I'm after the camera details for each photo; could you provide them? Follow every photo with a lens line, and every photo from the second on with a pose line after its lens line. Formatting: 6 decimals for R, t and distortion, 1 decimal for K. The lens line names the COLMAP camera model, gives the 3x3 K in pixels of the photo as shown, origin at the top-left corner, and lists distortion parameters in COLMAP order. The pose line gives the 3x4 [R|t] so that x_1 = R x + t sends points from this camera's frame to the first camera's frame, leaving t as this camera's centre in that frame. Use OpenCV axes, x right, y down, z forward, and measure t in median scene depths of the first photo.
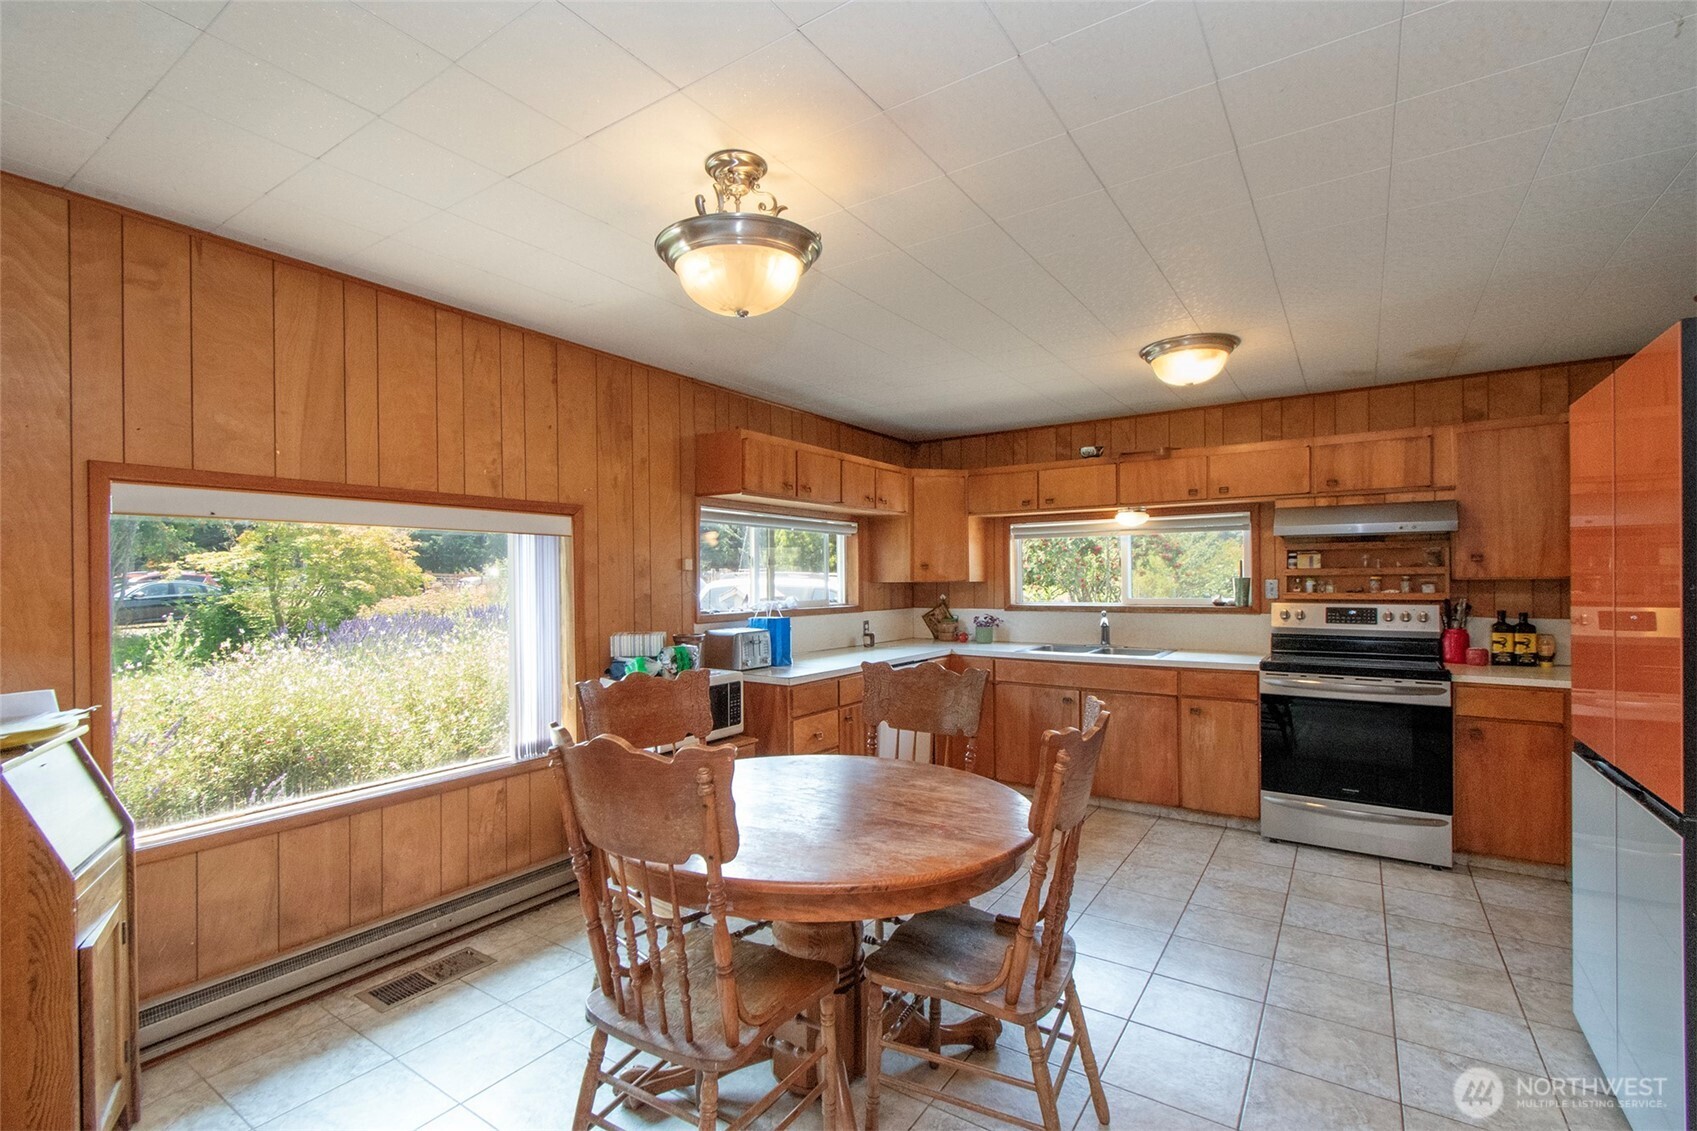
lens RADIAL K [[759.8, 0, 838.8], [0, 759.8, 580.0], [0, 0, 1]] dist [0.001878, -0.003017]
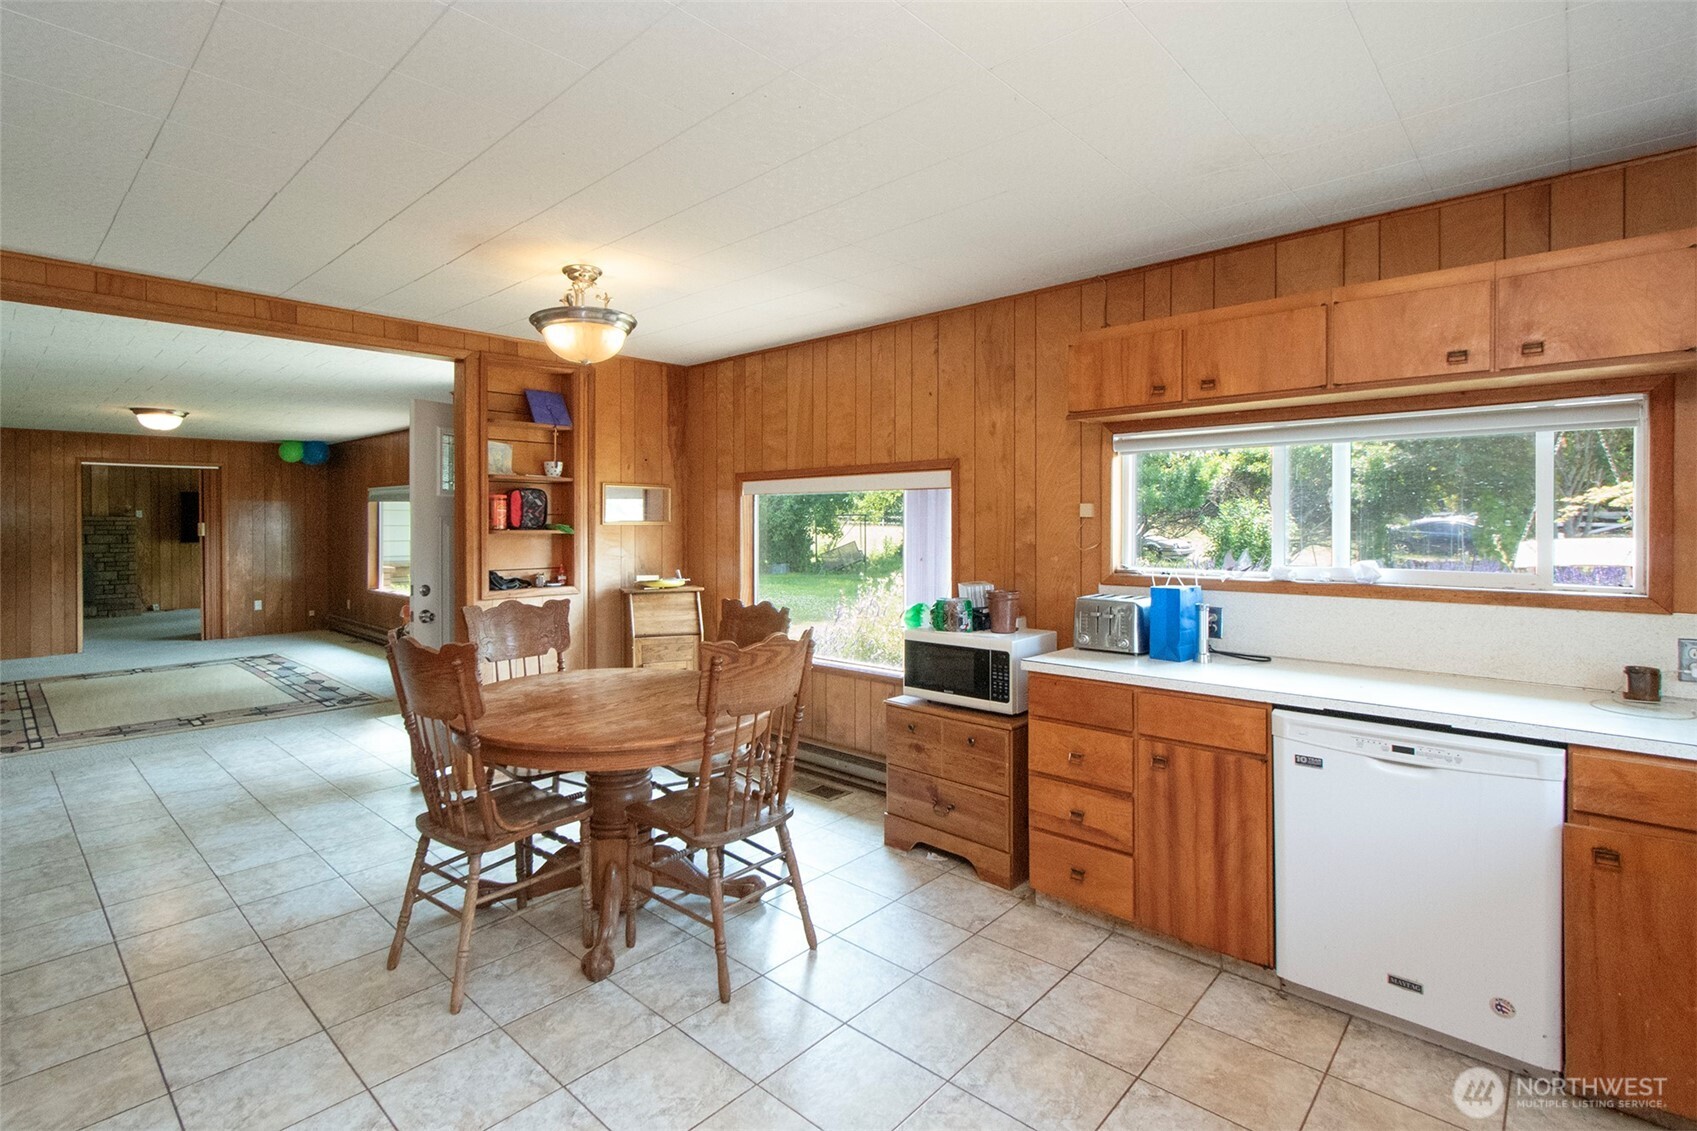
lens RADIAL K [[806.5, 0, 803.8], [0, 806.5, 528.2], [0, 0, 1]] dist [-0.000988, -0.000199]
pose [[-0.161745, 0.015773, -0.986707, 0.673138], [0.005341, 0.999872, 0.015108, -0.015134], [0.986818, -0.002826, -0.161808, 0.800089]]
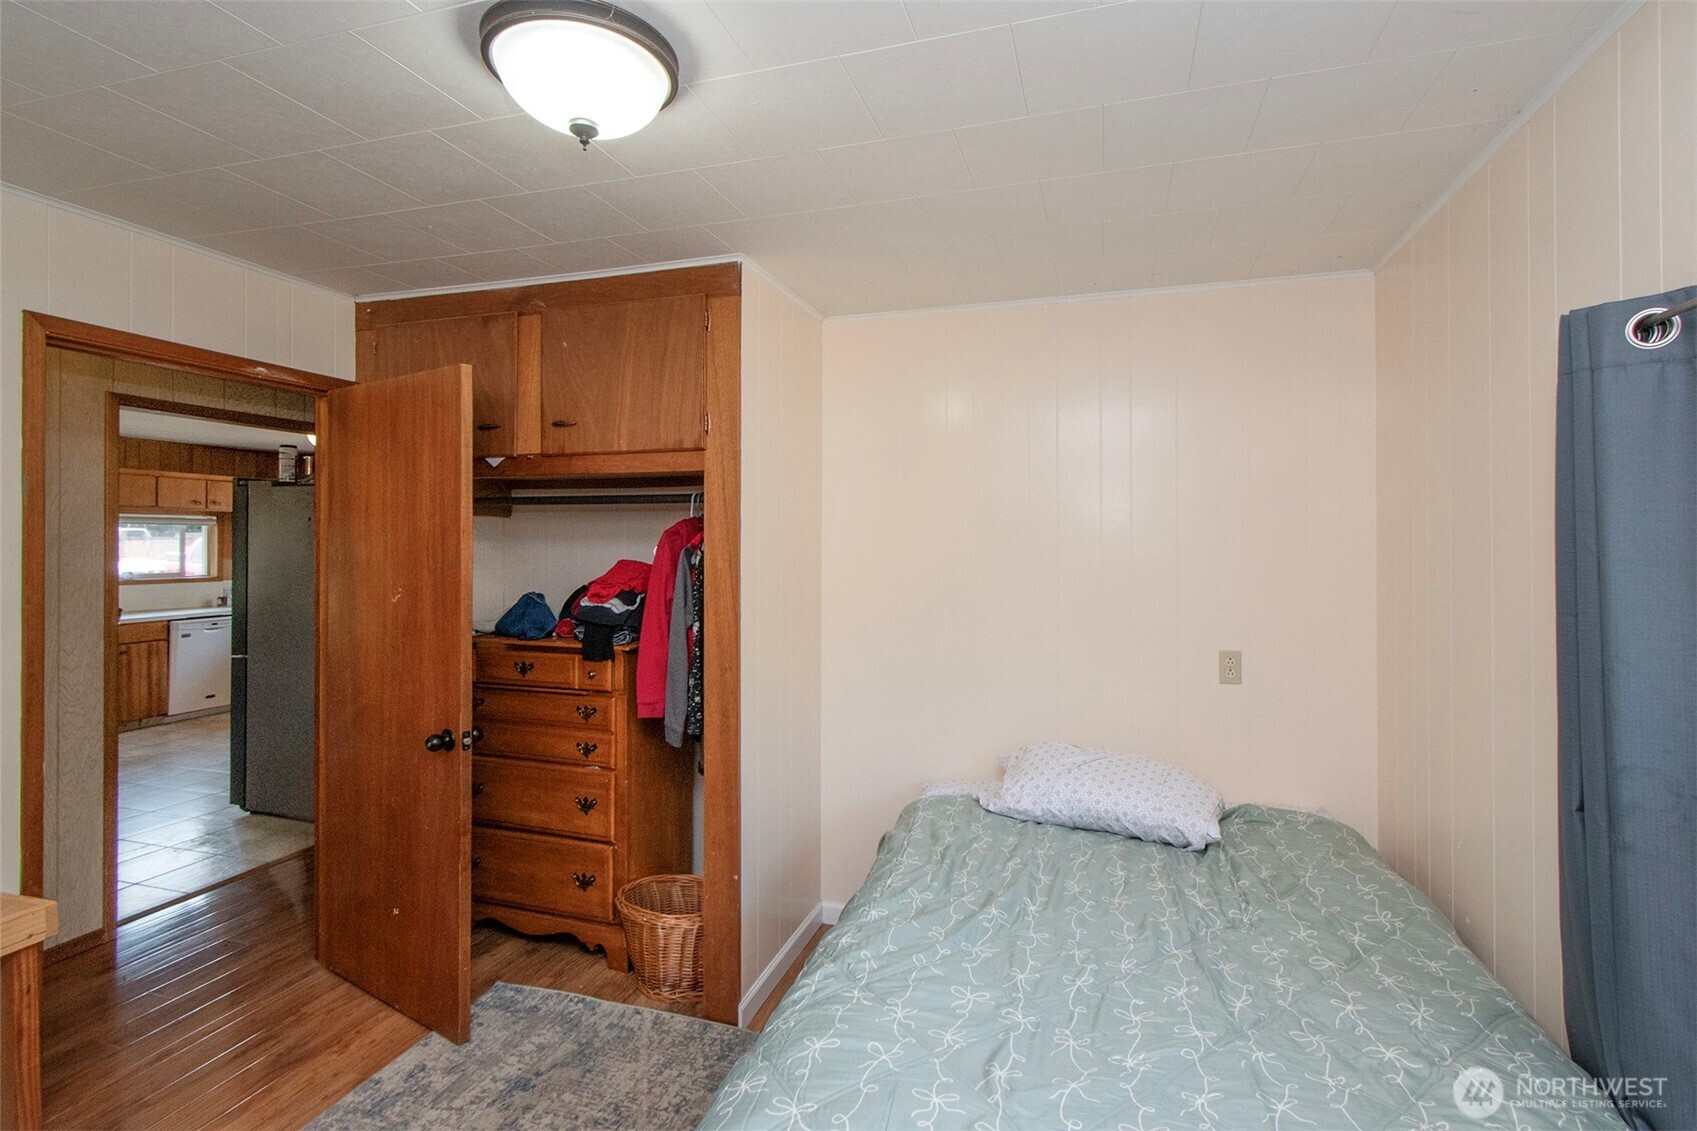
lens RADIAL K [[759.8, 0, 850.9], [0, 759.8, 557.3], [0, 0, 1]] dist [0.001878, -0.003017]
pose [[0.959310, 0.009400, 0.282198, 0.936285], [-0.010904, 0.999933, 0.003757, -0.024719], [-0.282144, -0.006681, 0.959349, -0.822769]]
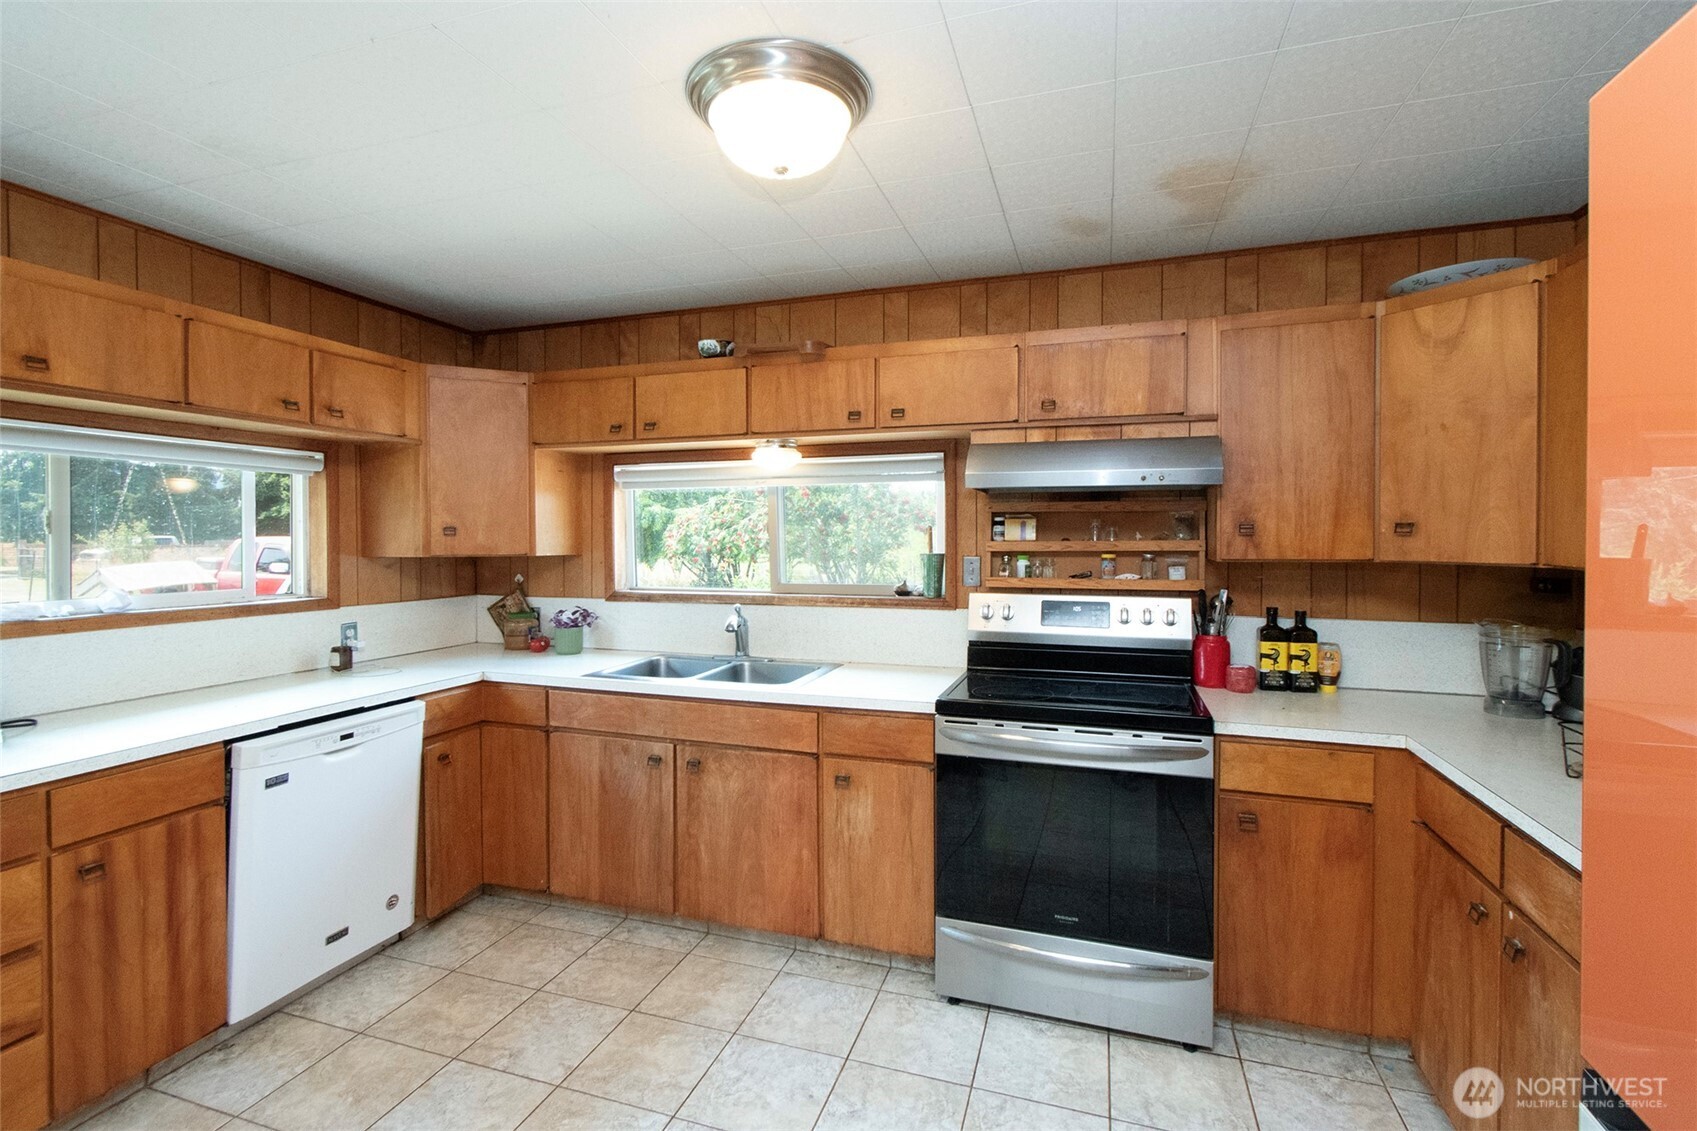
lens RADIAL K [[759.8, 0, 848.2], [0, 759.8, 549.2], [0, 0, 1]] dist [0.001878, -0.003017]
pose [[0.961798, 0.001283, 0.273758, 0.311036], [-0.005372, 0.999885, 0.014188, -0.016771], [-0.273708, -0.015117, 0.961694, 0.430955]]
